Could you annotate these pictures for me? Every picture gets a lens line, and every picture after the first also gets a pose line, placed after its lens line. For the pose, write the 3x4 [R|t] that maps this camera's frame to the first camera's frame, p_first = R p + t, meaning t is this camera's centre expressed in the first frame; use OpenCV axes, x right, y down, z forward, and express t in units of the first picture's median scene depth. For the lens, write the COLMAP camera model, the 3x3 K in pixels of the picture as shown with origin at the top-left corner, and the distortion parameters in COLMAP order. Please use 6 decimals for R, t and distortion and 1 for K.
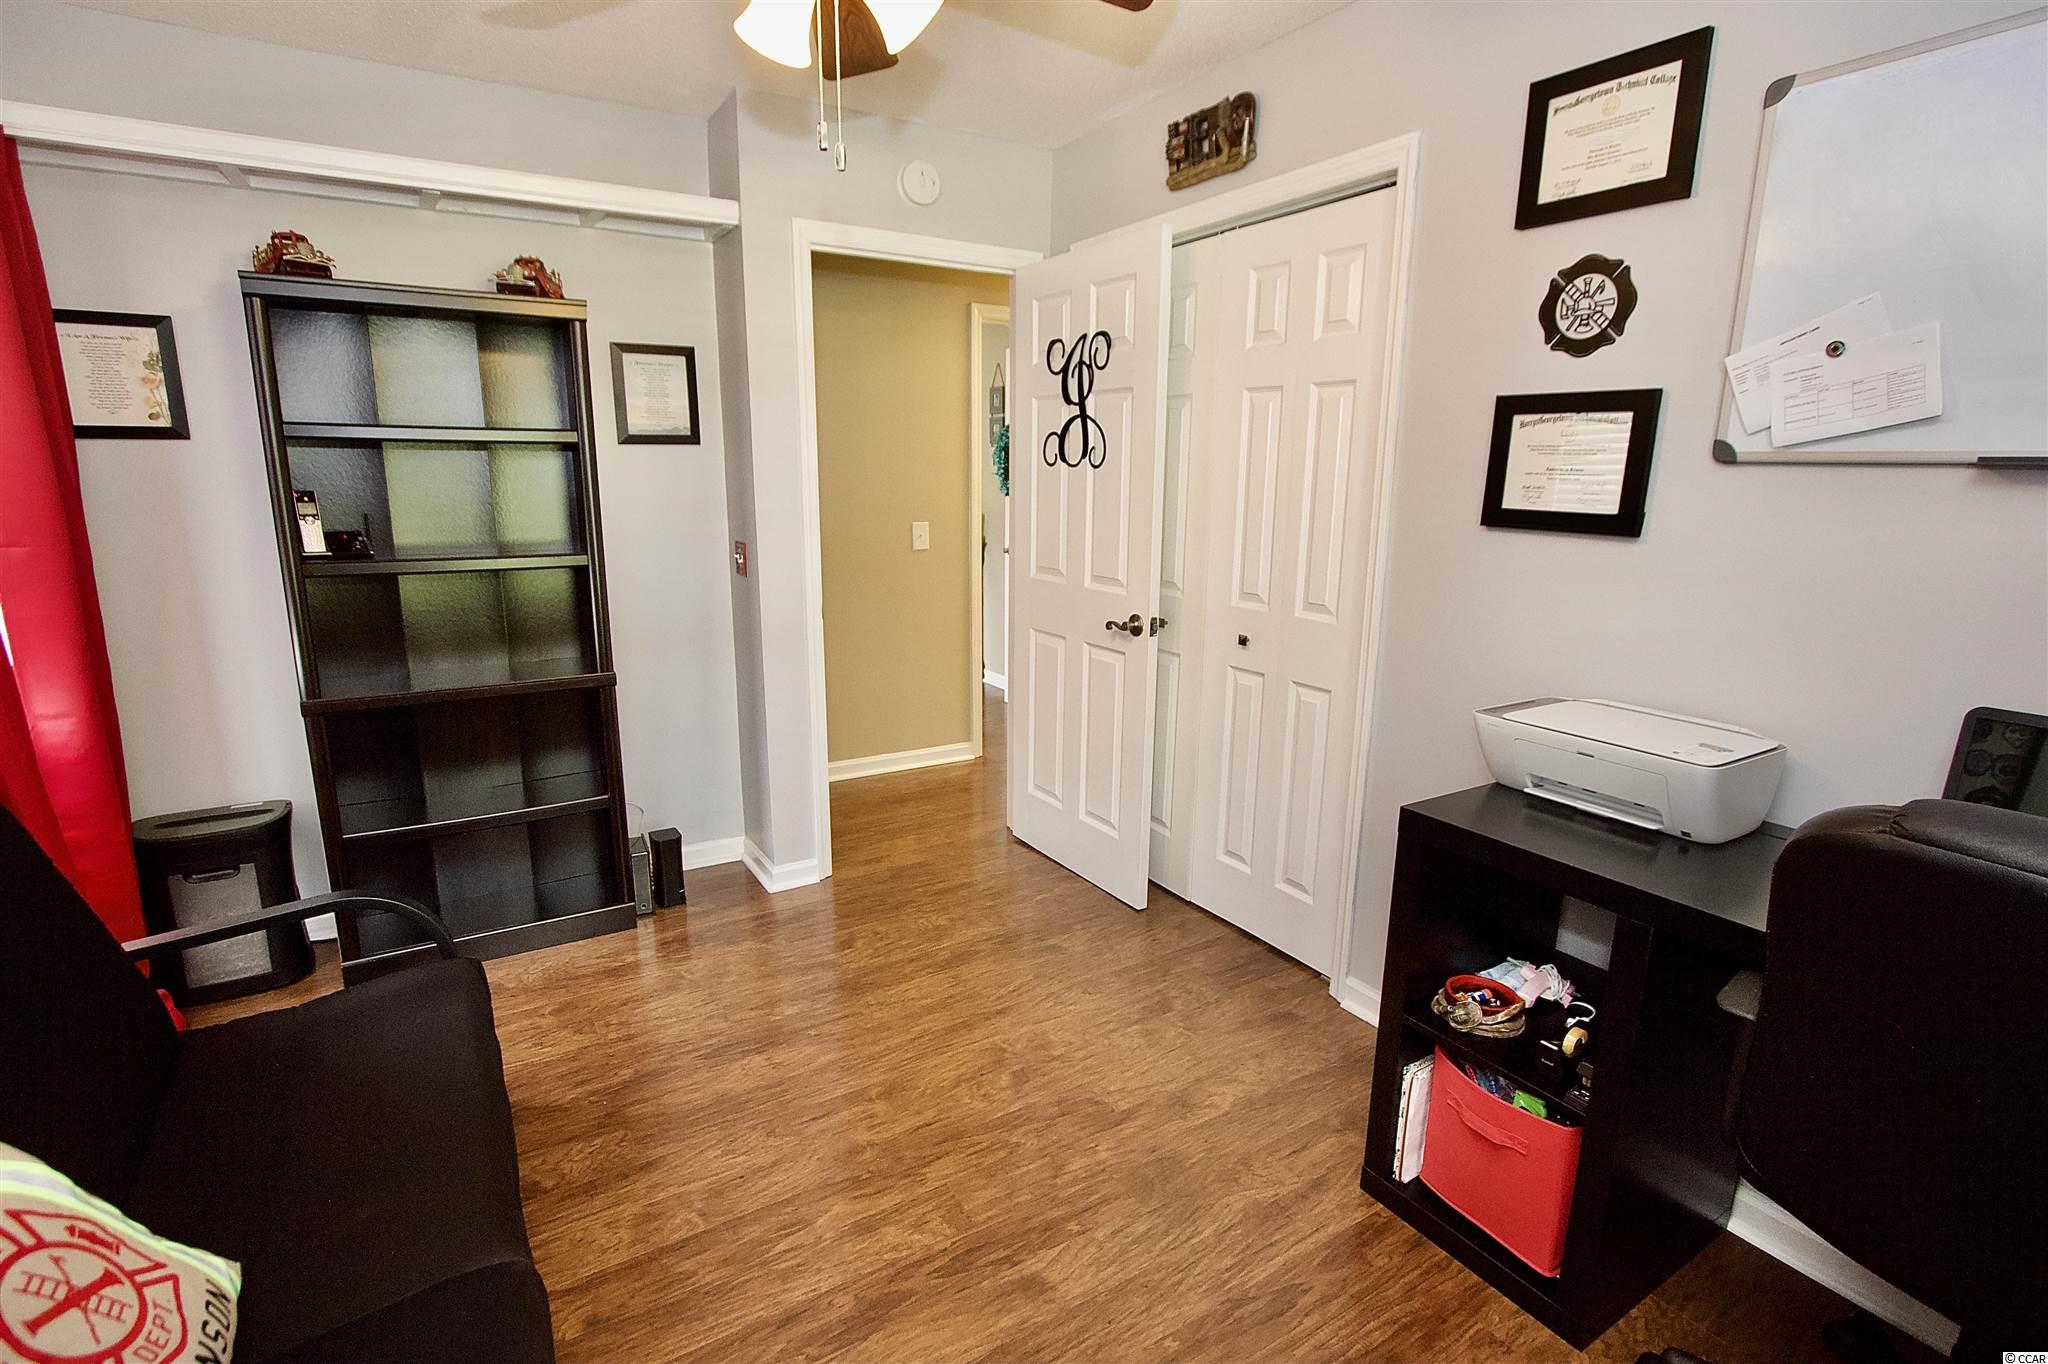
lens RADIAL K [[976.2, 0, 1024.0], [0, 976.2, 681.3], [0, 0, 1]] dist [-0.017620, 0.000658]
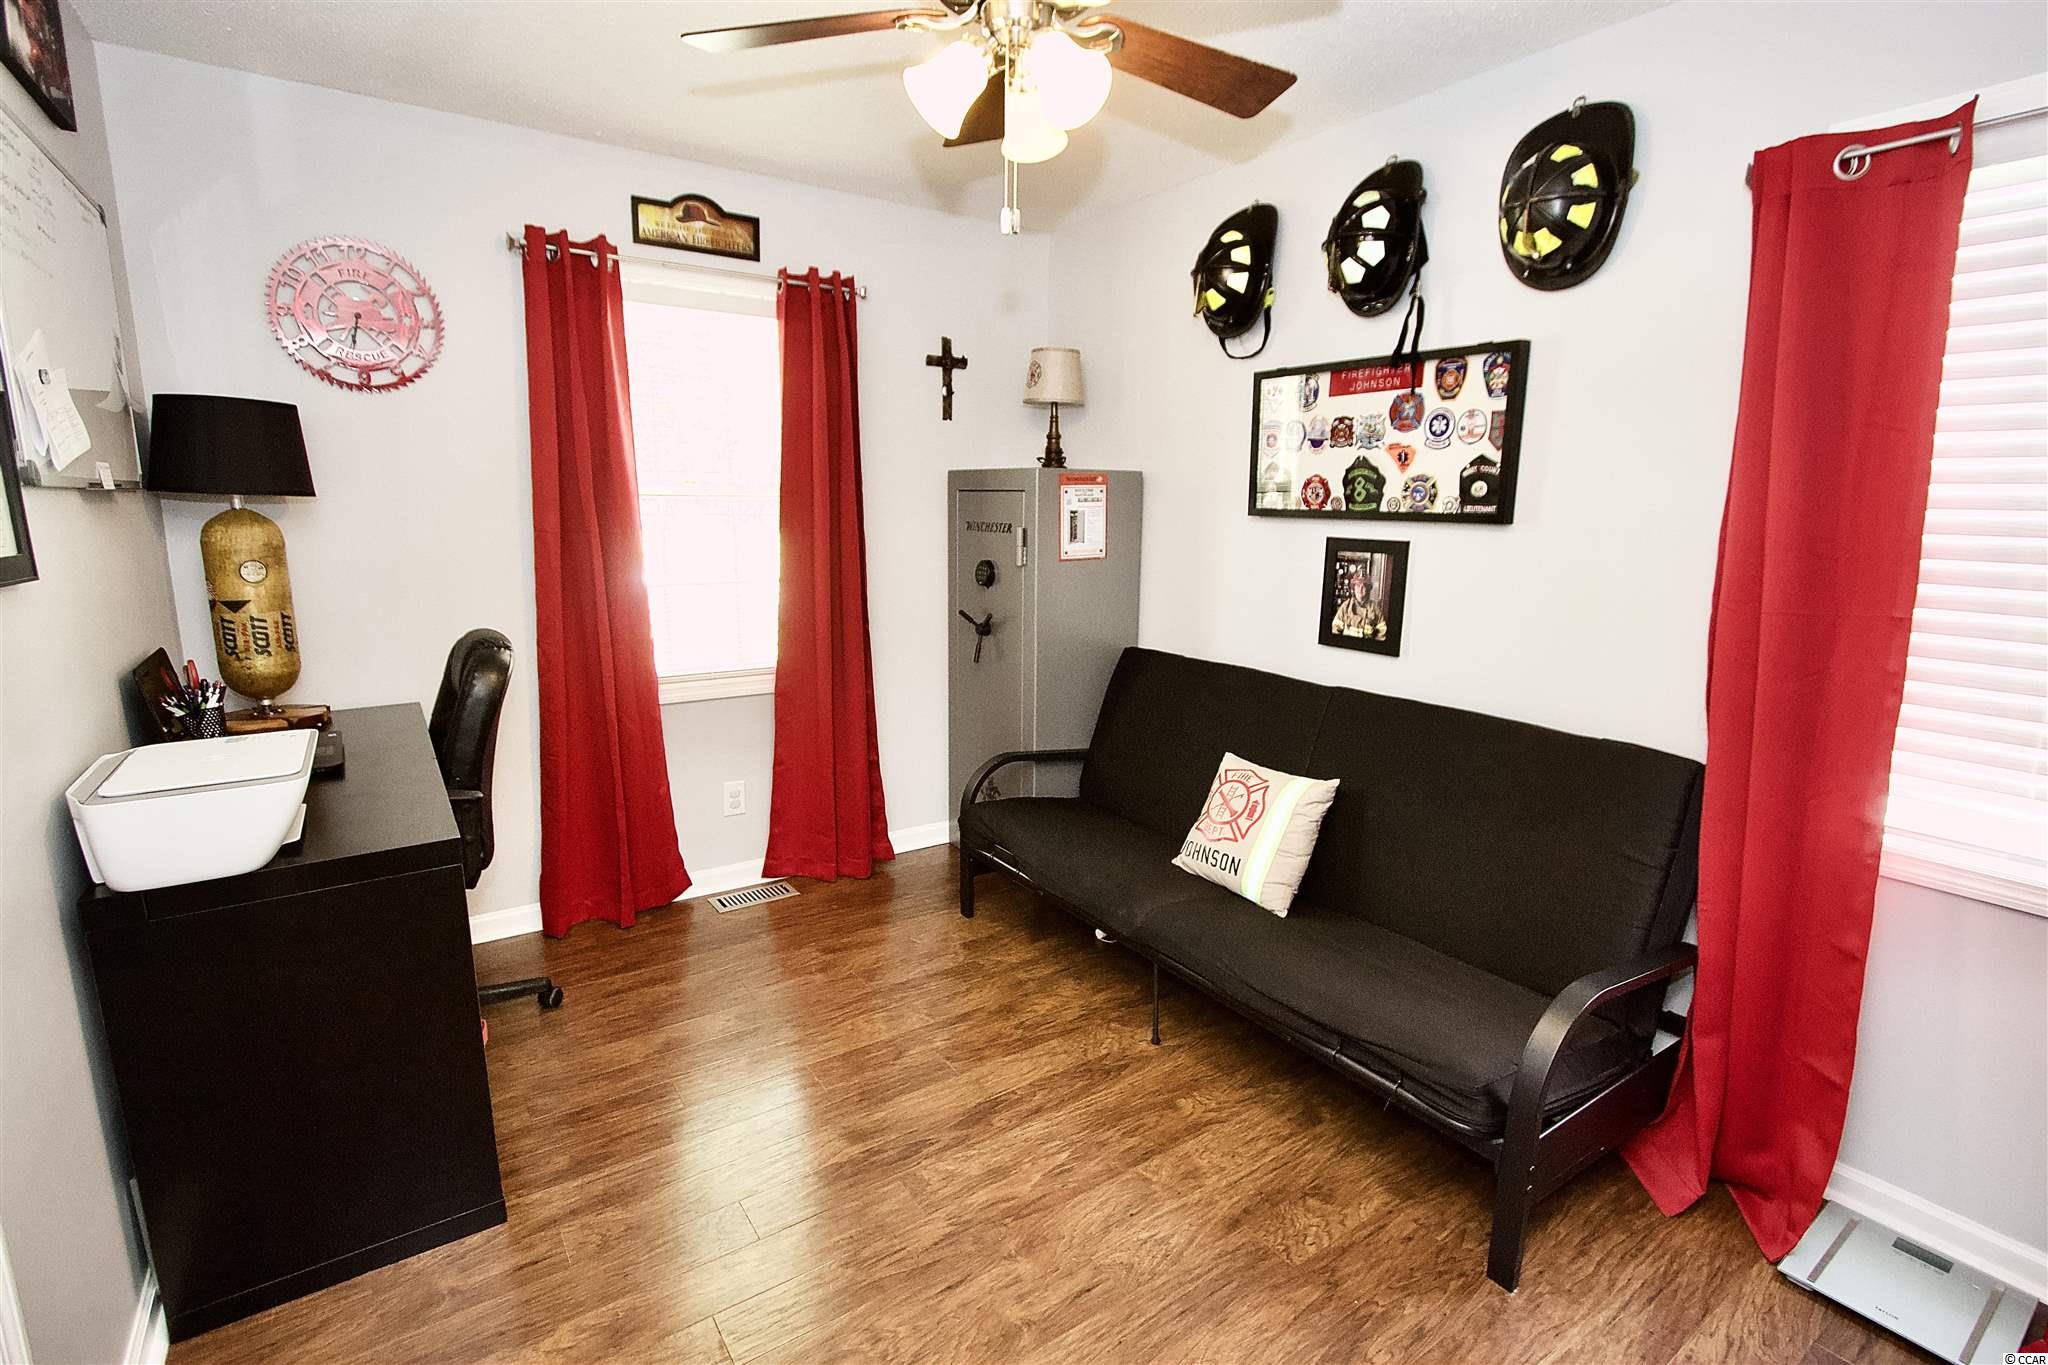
lens RADIAL K [[976.2, 0, 1029.5], [0, 976.2, 677.6], [0, 0, 1]] dist [-0.017620, 0.000658]
pose [[-0.998732, -0.014856, -0.048095, -0.139551], [-0.032135, 0.923597, 0.382015, -0.411199], [0.038745, 0.383076, -0.922904, 1.844019]]
